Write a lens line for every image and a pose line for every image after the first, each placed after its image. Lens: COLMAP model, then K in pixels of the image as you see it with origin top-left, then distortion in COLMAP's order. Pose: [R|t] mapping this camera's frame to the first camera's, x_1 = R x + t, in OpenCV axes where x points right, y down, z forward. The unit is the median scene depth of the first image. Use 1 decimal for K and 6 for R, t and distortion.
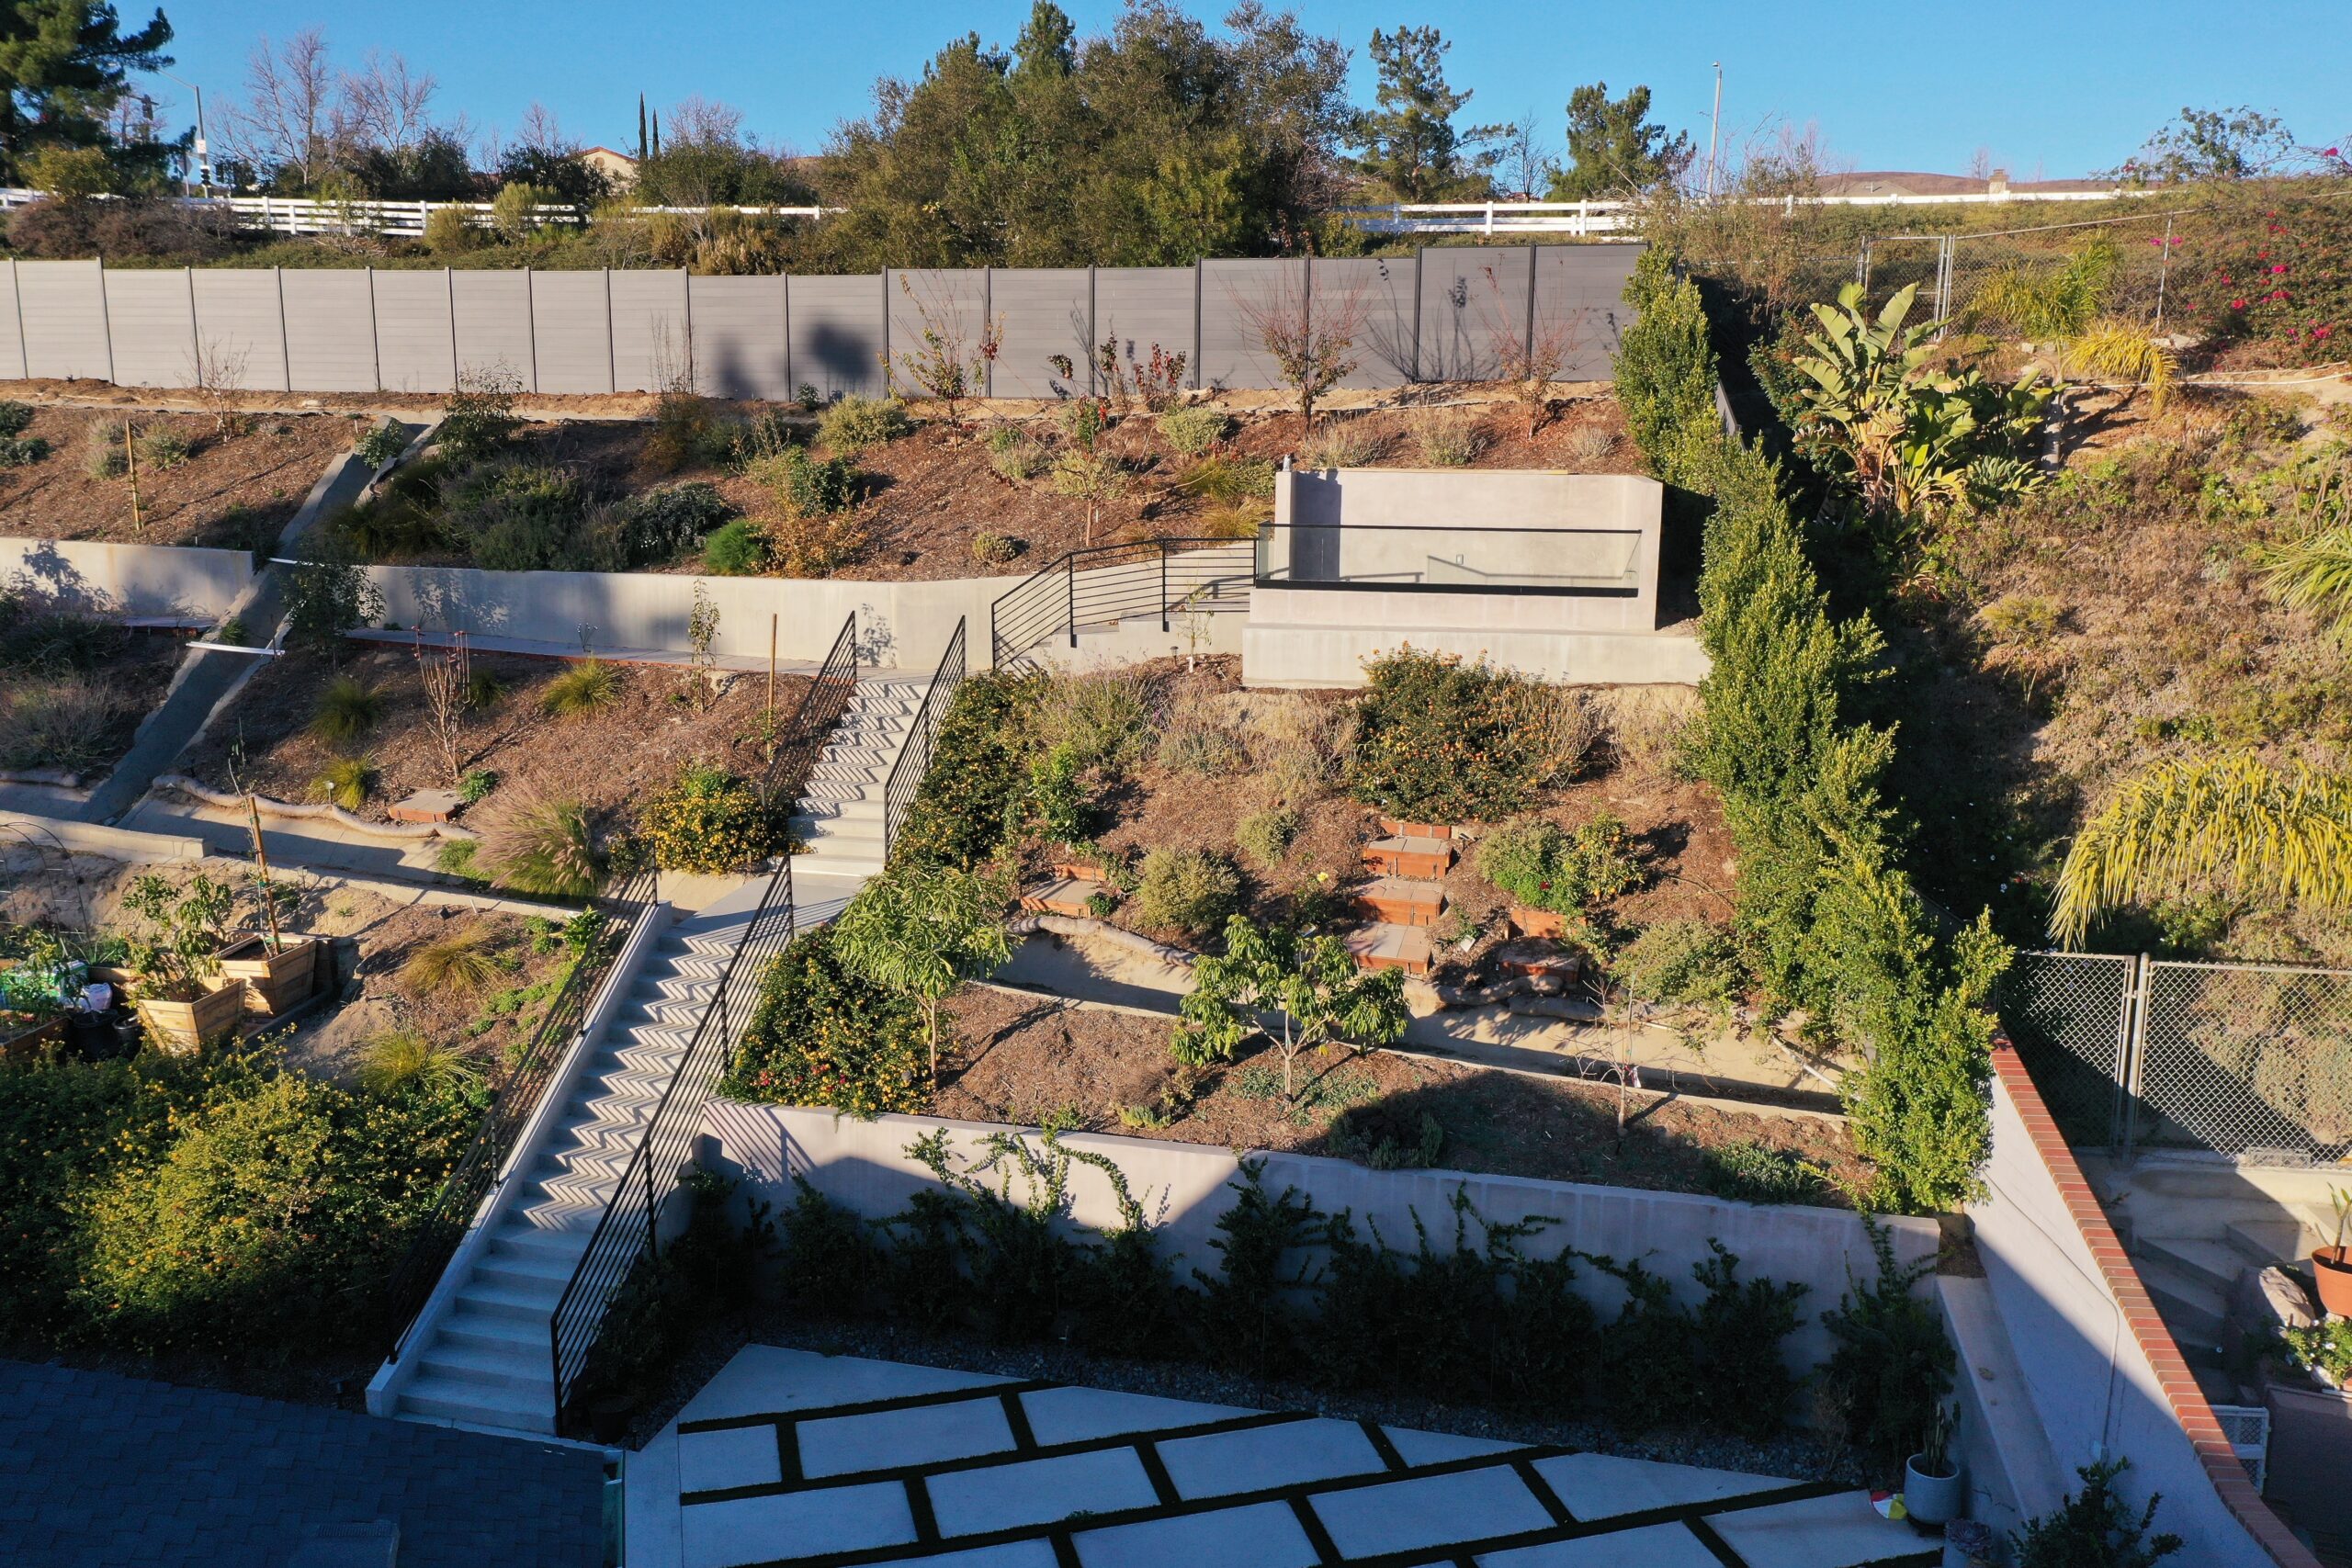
lens RADIAL K [[1870.4, 0, 1182.2], [0, 1870.4, 773.6], [0, 0, 1]] dist [0.005884, 0.008344]
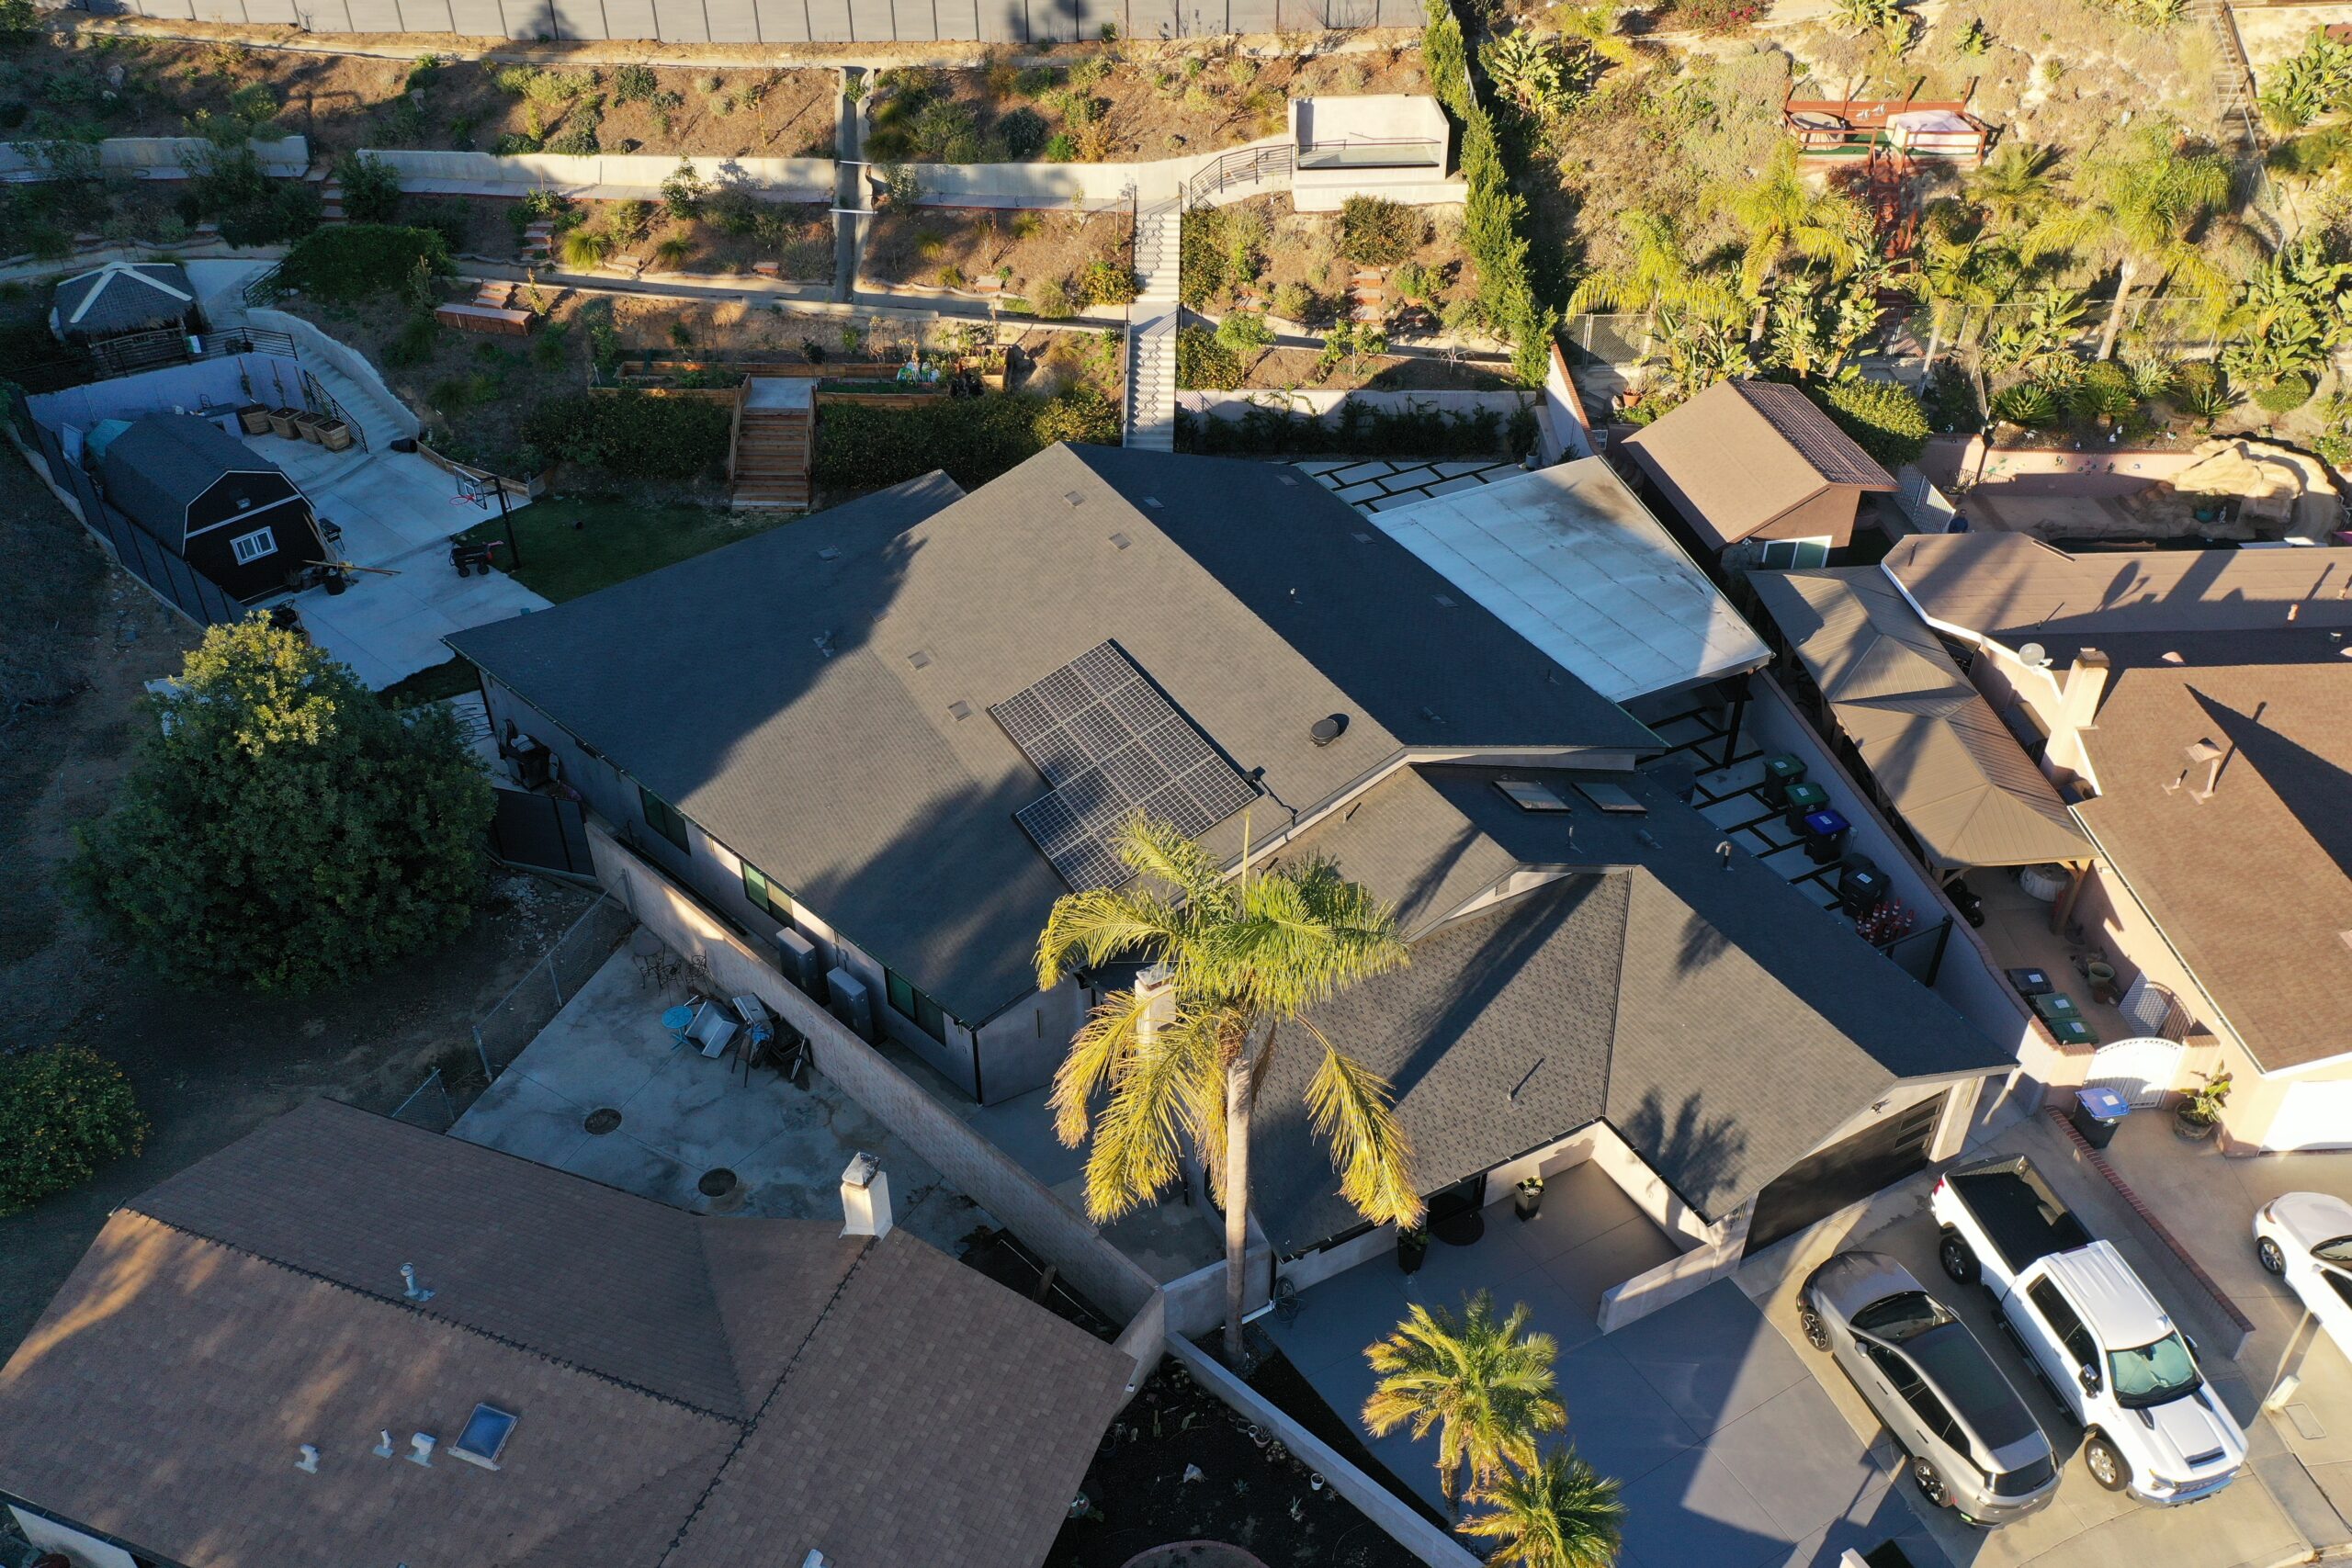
lens RADIAL K [[1870.4, 0, 1178.2], [0, 1870.4, 776.8], [0, 0, 1]] dist [0.005884, 0.008344]
pose [[0.979121, -0.131935, 0.154643, -0.628432], [0.054296, 0.902853, 0.426507, -0.450092], [-0.195891, -0.409206, 0.891166, -1.612716]]
